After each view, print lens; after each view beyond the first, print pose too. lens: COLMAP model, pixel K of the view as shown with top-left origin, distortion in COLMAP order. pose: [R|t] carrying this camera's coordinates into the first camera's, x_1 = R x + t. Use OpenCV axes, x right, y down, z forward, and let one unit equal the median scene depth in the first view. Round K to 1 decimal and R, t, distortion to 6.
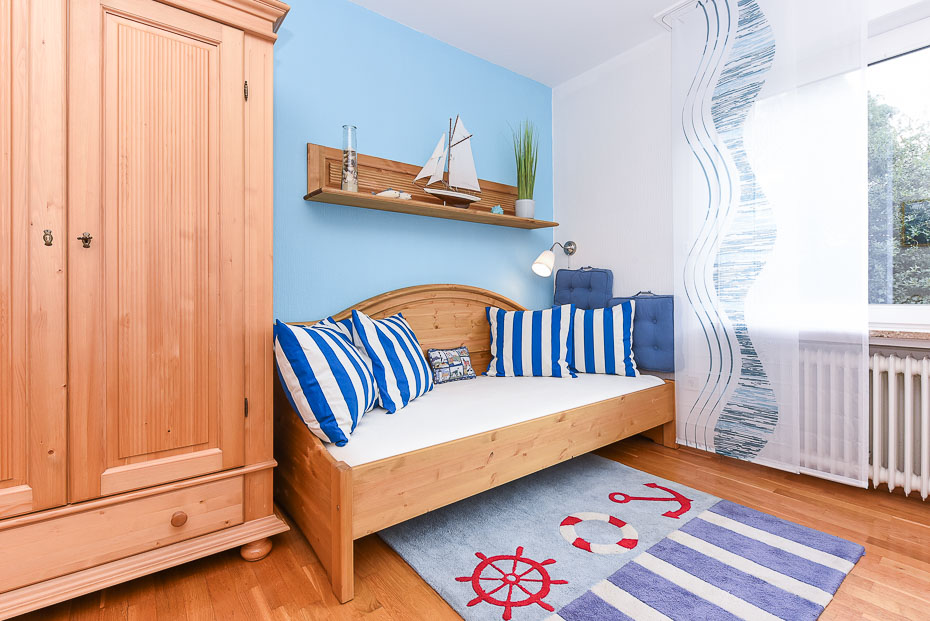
lens RADIAL K [[426.7, 0, 469.0], [0, 426.7, 295.0], [0, 0, 1]] dist [-0.009442, -0.002142]
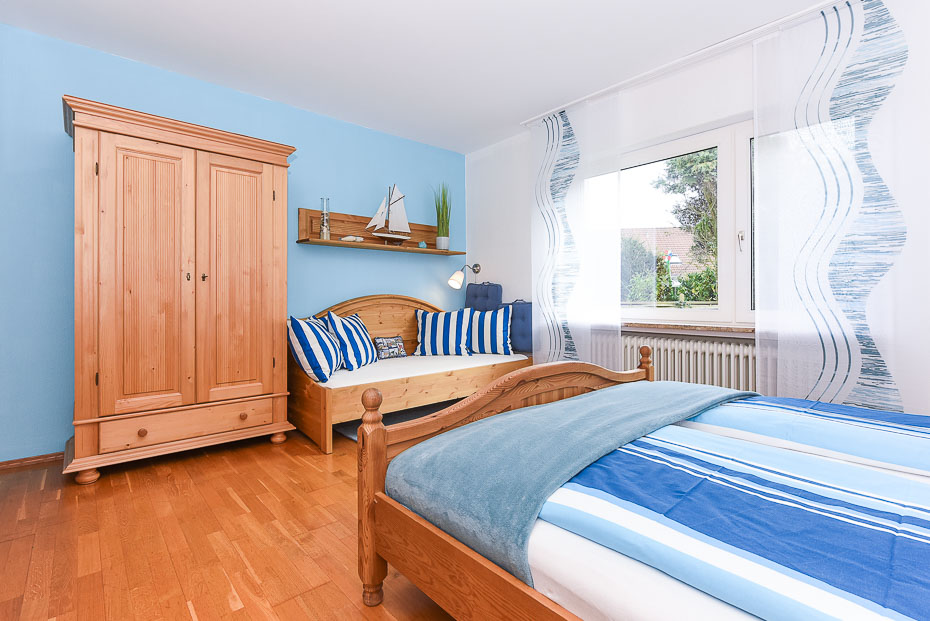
lens RADIAL K [[426.7, 0, 438.7], [0, 426.7, 297.2], [0, 0, 1]] dist [-0.009442, -0.002142]
pose [[0.999701, 0.000407, 0.024465, 0.116975], [-0.000322, 0.999994, -0.003472, -0.014123], [-0.024466, 0.003463, 0.999695, -0.657352]]
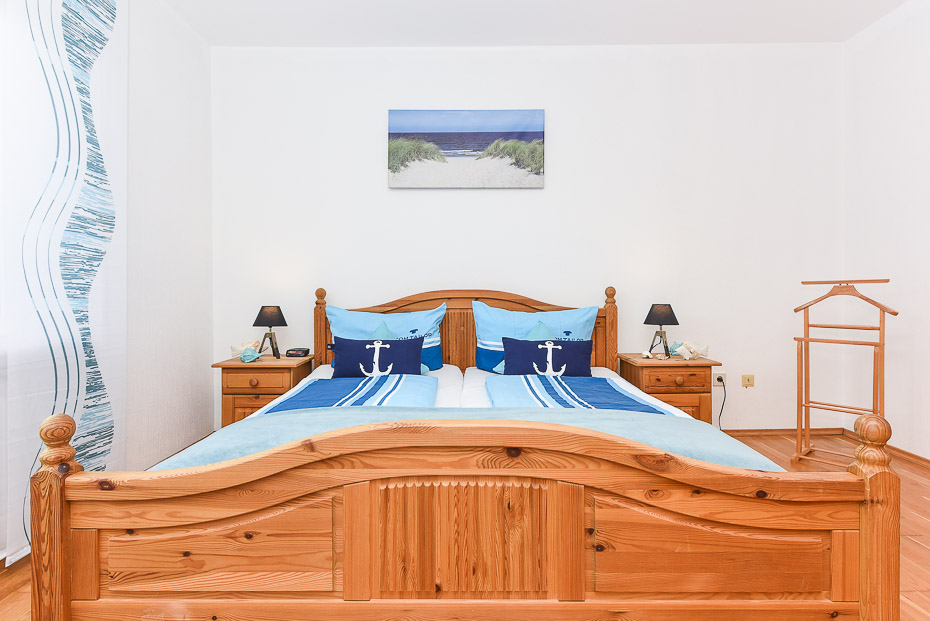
lens RADIAL K [[505.4, 0, 465.0], [0, 505.4, 294.1], [0, 0, 1]] dist [0.002816, -0.002108]
pose [[-0.788041, 0.002855, 0.615616, 0.044641], [0.006540, 0.999972, 0.003734, -0.013342], [-0.615588, 0.006969, -0.788037, 0.658774]]
